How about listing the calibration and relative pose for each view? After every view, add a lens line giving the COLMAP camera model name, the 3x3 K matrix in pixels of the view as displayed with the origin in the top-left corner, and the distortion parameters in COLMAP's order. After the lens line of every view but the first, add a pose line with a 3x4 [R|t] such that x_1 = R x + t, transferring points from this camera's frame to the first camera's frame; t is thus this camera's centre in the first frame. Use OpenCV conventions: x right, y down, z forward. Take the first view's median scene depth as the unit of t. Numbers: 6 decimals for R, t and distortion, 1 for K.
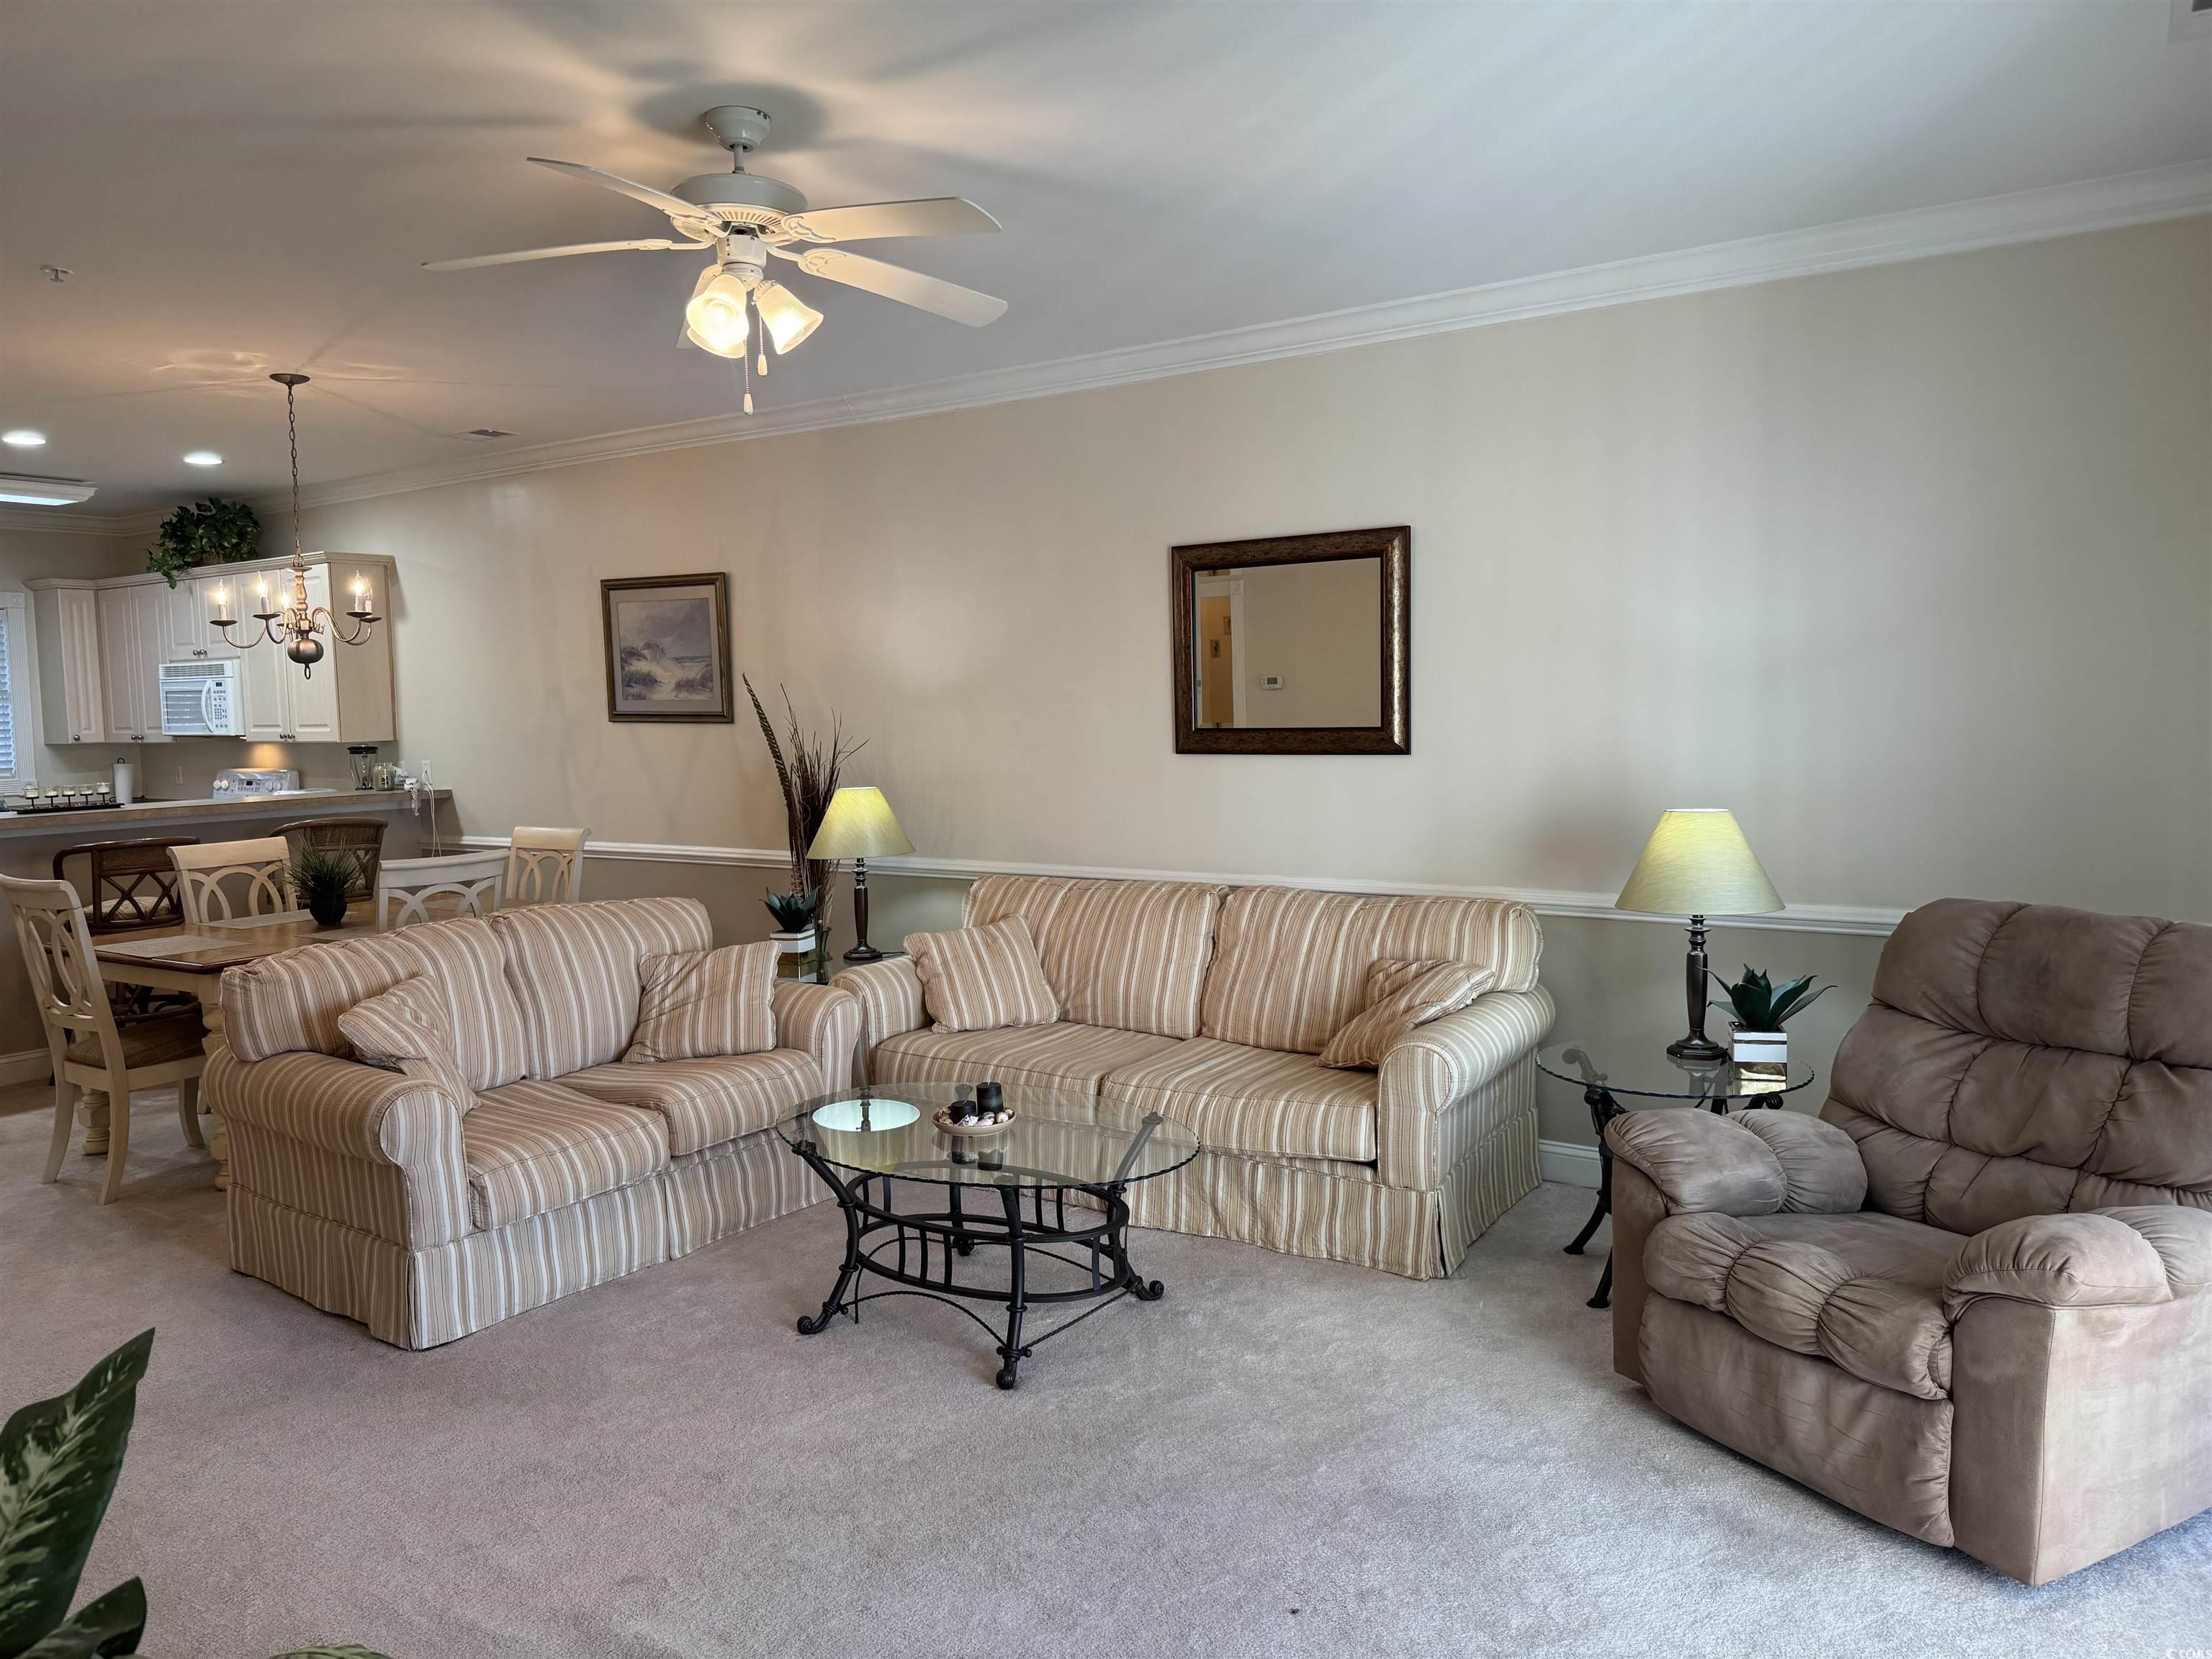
lens RADIAL K [[1550.4, 0, 1110.8], [0, 1550.4, 811.7], [0, 0, 1]] dist [0.055961, -0.072258]
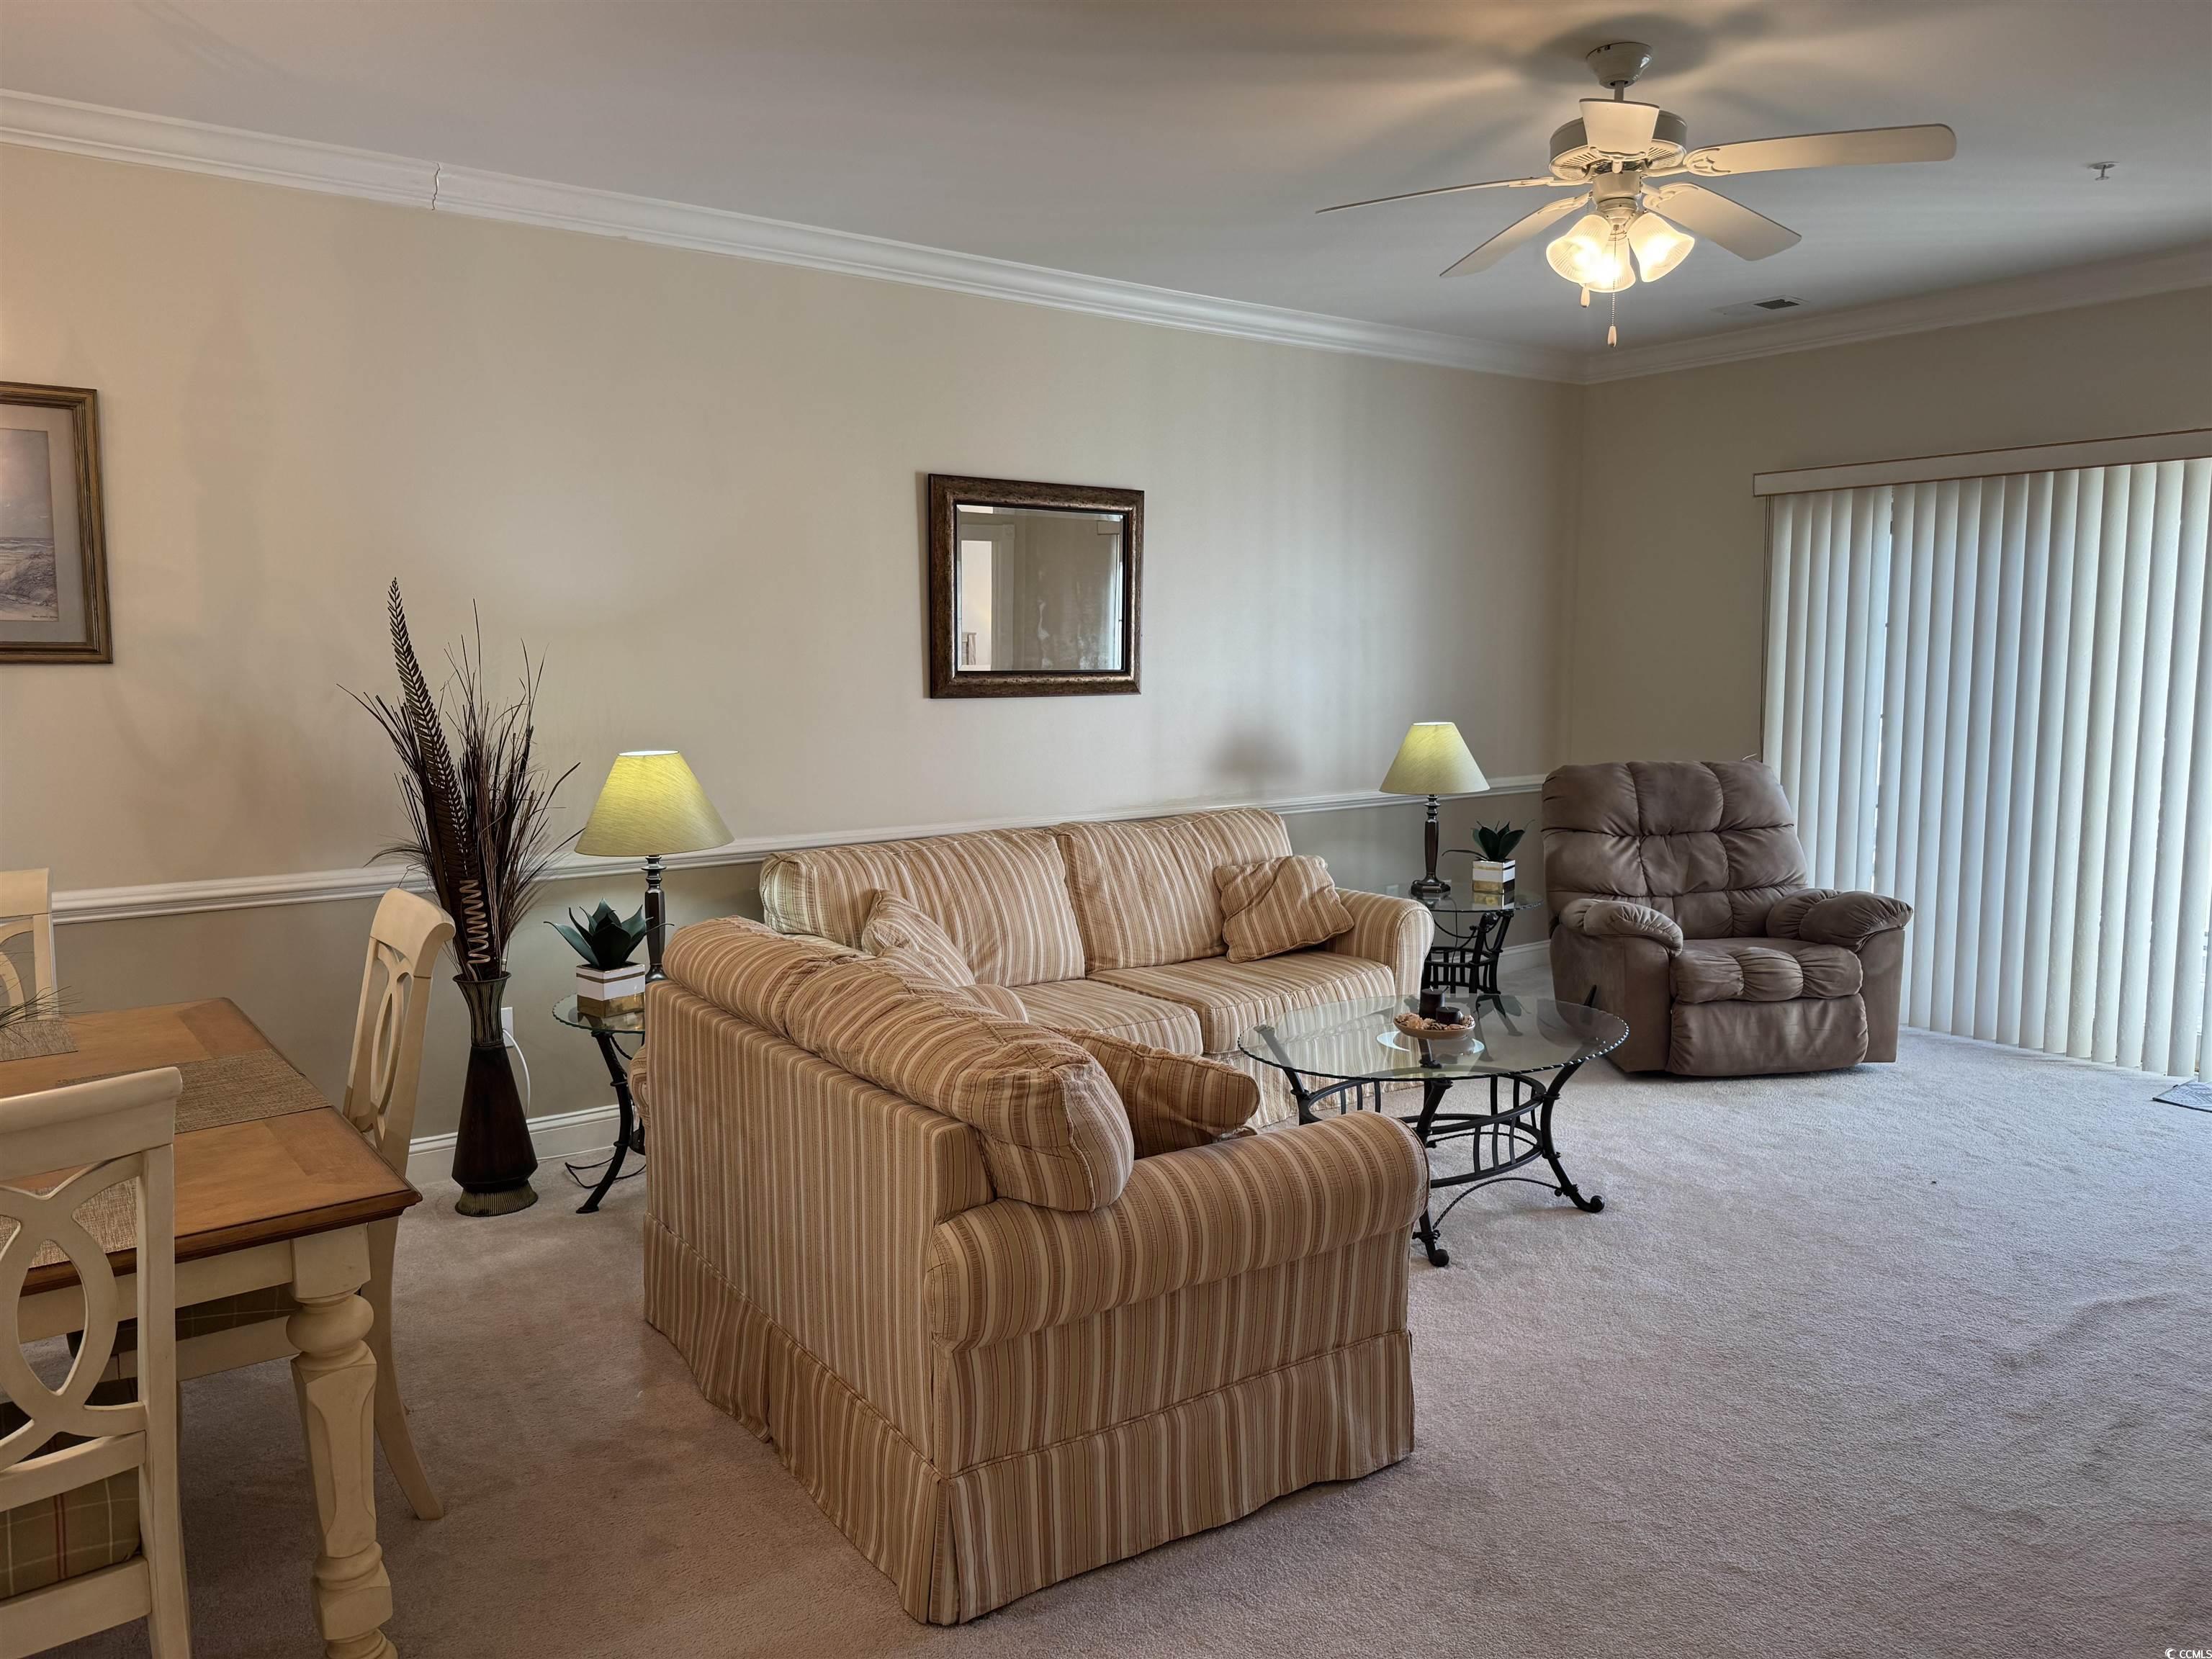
lens RADIAL K [[1550.4, 0, 1102.1], [0, 1550.4, 822.0], [0, 0, 1]] dist [0.055961, -0.072258]
pose [[0.343757, -0.086460, 0.935070, -0.643047], [0.062926, 0.995635, 0.068926, -0.016441], [-0.936948, 0.035146, 0.347698, 0.464328]]
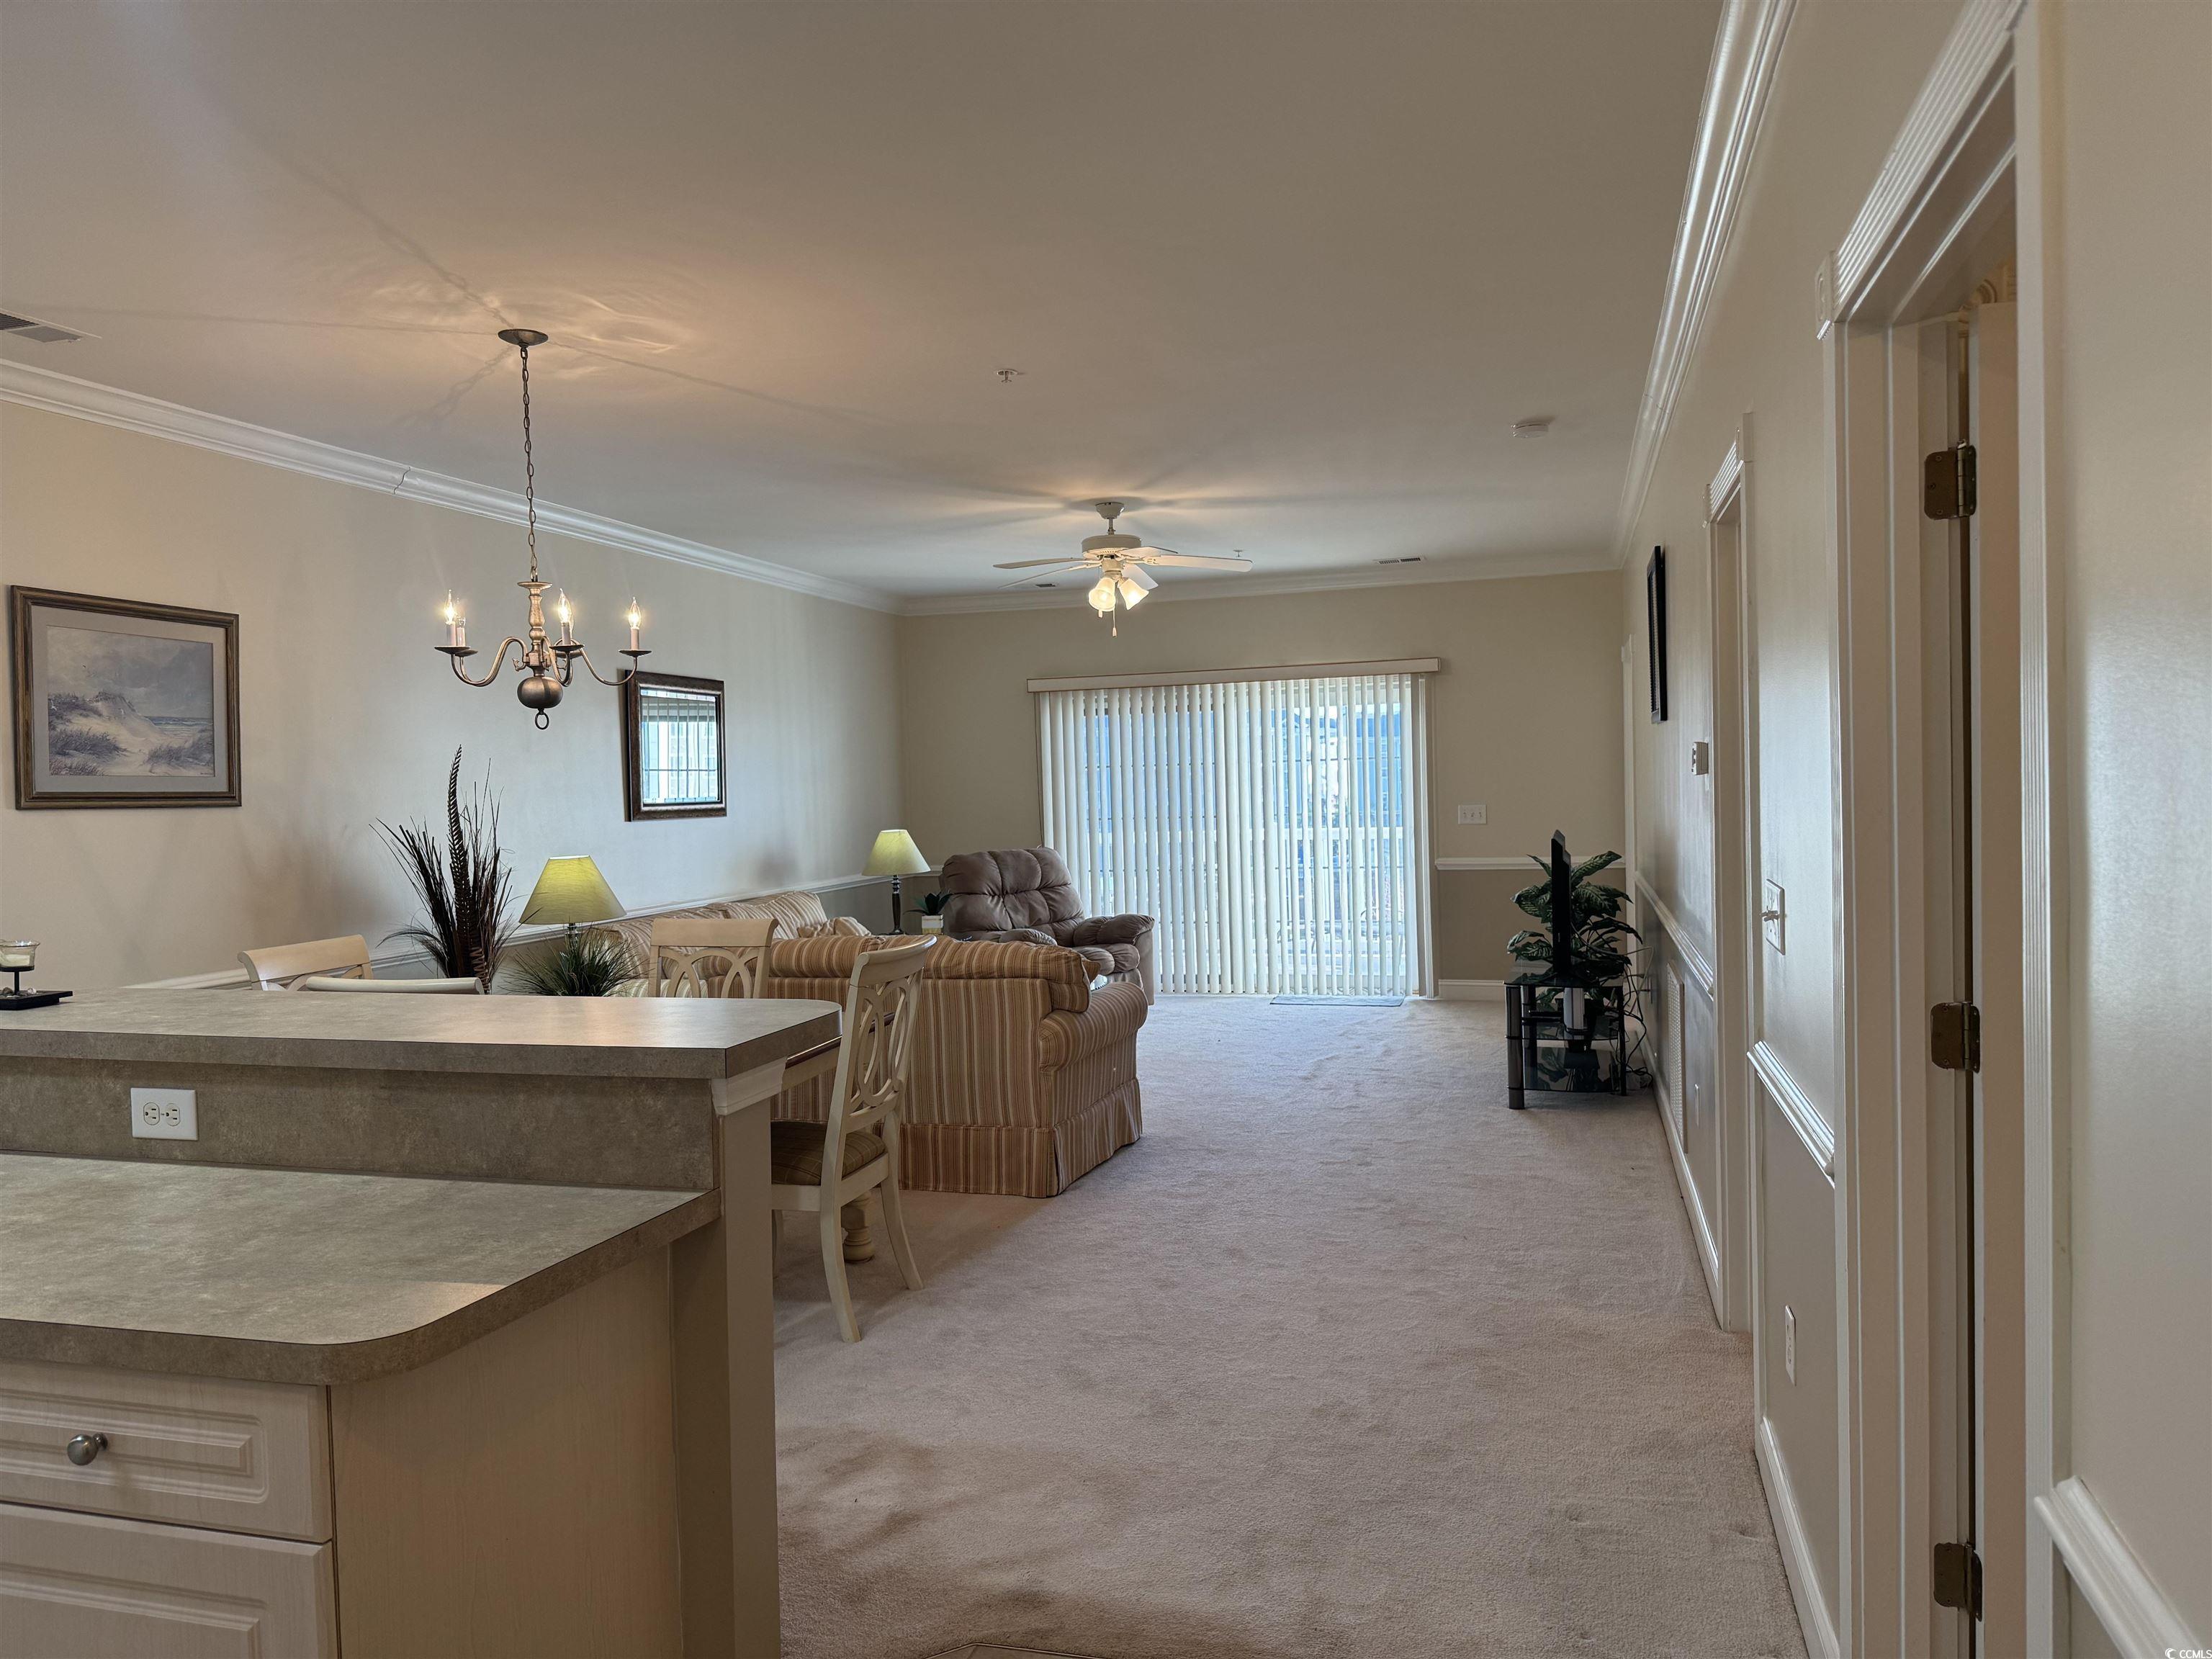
lens RADIAL K [[1550.4, 0, 1104.0], [0, 1550.4, 834.6], [0, 0, 1]] dist [0.055961, -0.072258]
pose [[-0.301057, -0.006602, 0.953583, -1.105280], [0.099987, 0.994246, 0.038451, -0.029486], [-0.948350, 0.106921, -0.298665, 0.812590]]
